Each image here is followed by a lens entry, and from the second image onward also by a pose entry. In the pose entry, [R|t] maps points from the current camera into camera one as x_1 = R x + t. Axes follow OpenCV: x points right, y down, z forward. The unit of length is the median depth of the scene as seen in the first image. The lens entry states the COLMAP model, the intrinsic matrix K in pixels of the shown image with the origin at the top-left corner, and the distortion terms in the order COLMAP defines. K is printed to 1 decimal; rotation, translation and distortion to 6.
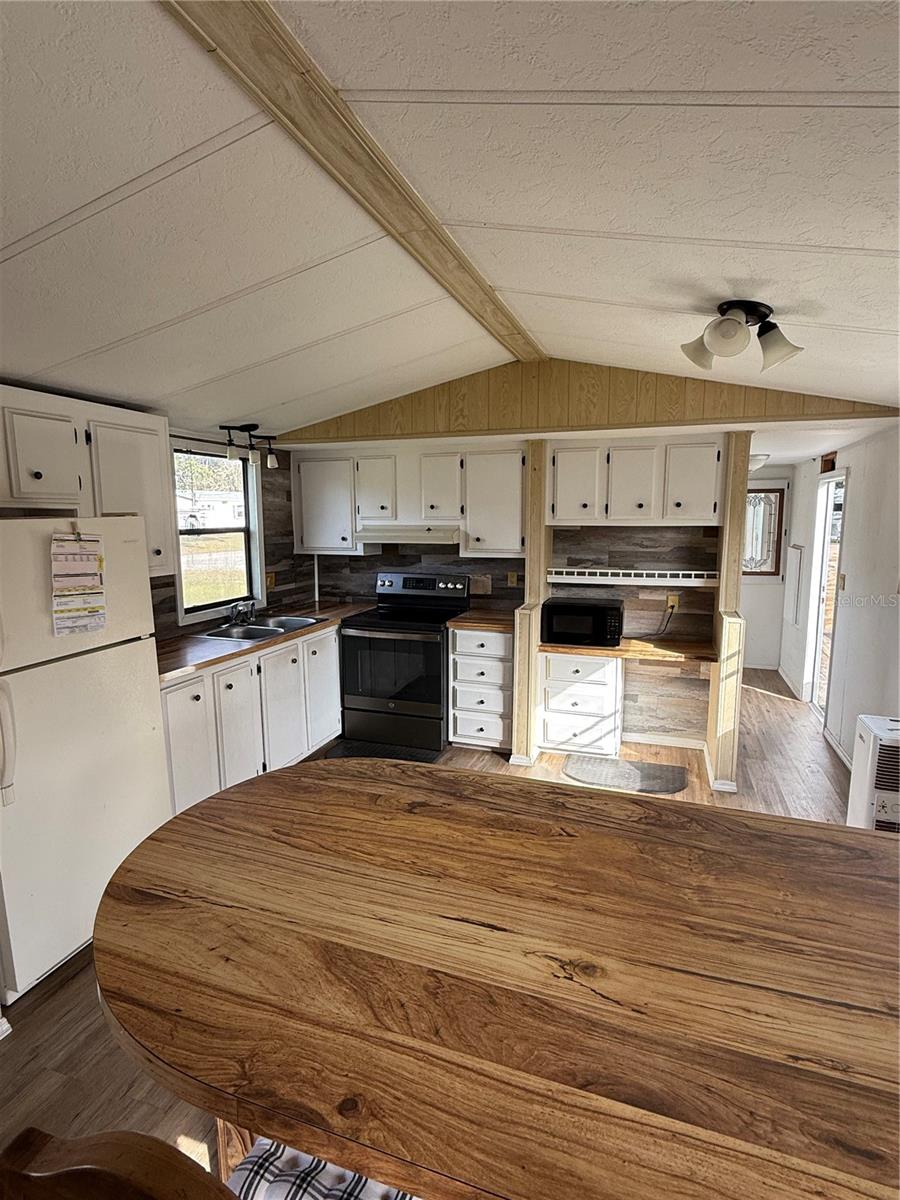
lens RADIAL K [[611.7, 0, 450.0], [0, 611.7, 600.0], [0, 0, 1]] dist [-0.001297, 0.000007]
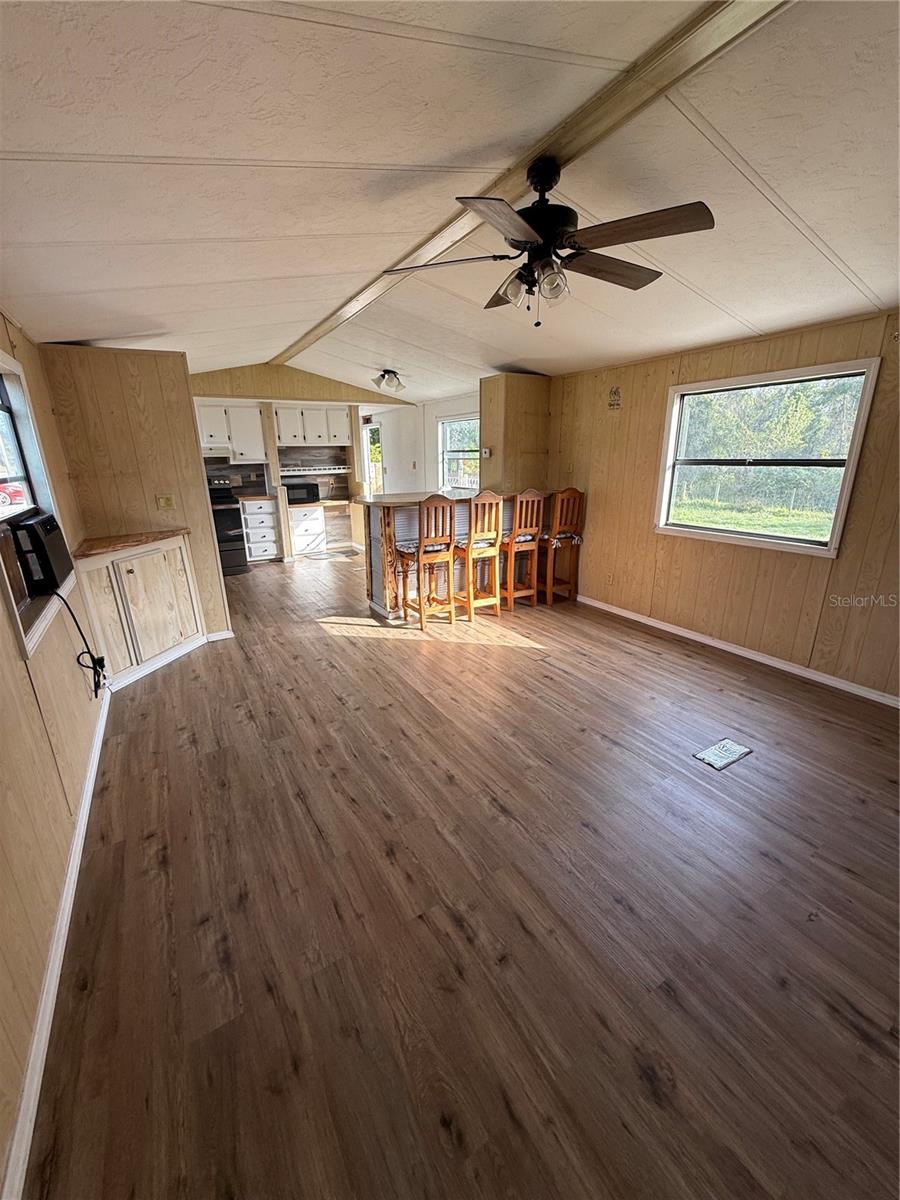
lens RADIAL K [[480.8, 0, 450.0], [0, 480.8, 600.0], [0, 0, 1]] dist [0.021688, 0.005340]
pose [[0.644042, -0.234543, 0.728148, -0.774403], [0.122386, 0.971170, 0.204573, 0.119849], [-0.755137, -0.042638, 0.654179, -0.529926]]
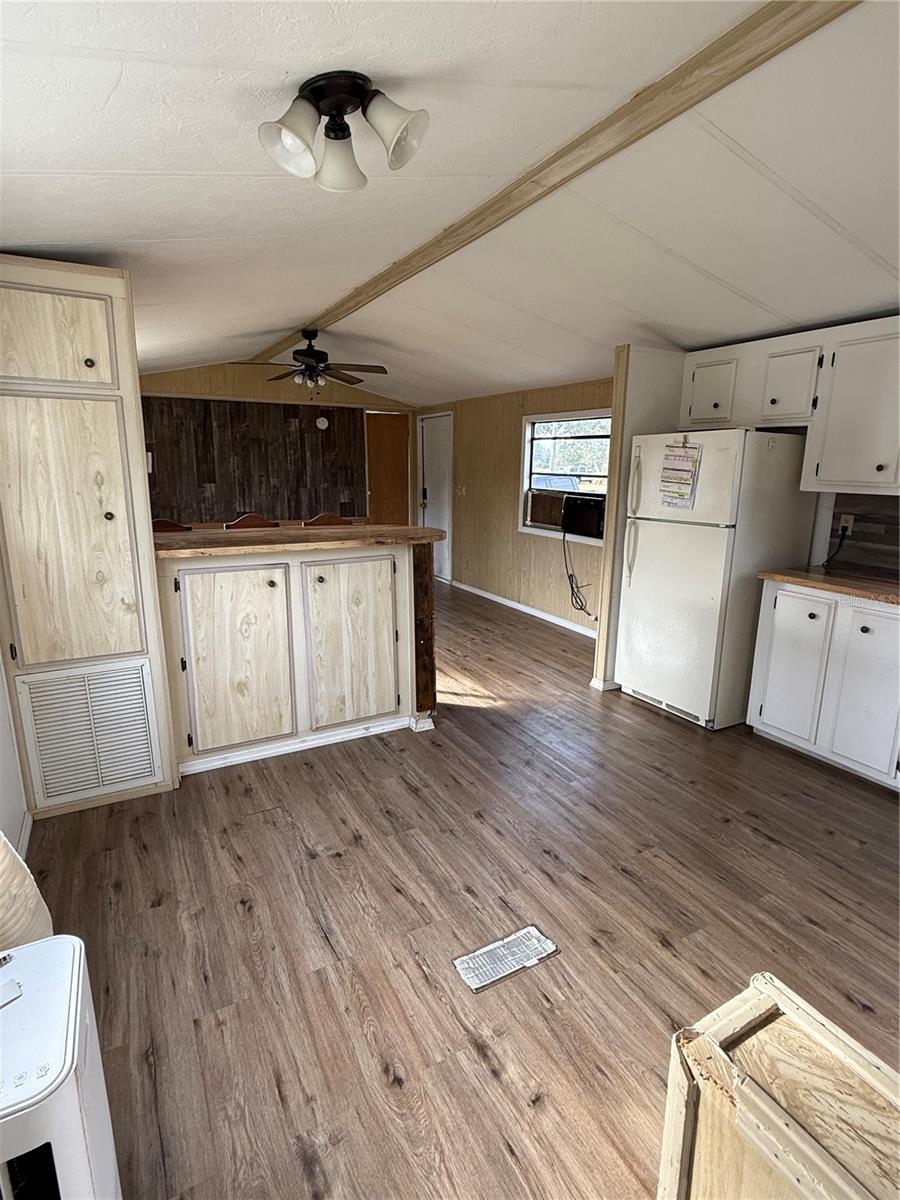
lens RADIAL K [[611.7, 0, 450.0], [0, 611.7, 600.0], [0, 0, 1]] dist [-0.001297, 0.000007]
pose [[-0.674901, 0.159178, -0.720535, 0.508774], [-0.108871, 0.944290, 0.310585, -0.078862], [0.729832, 0.288060, -0.619973, 0.869880]]
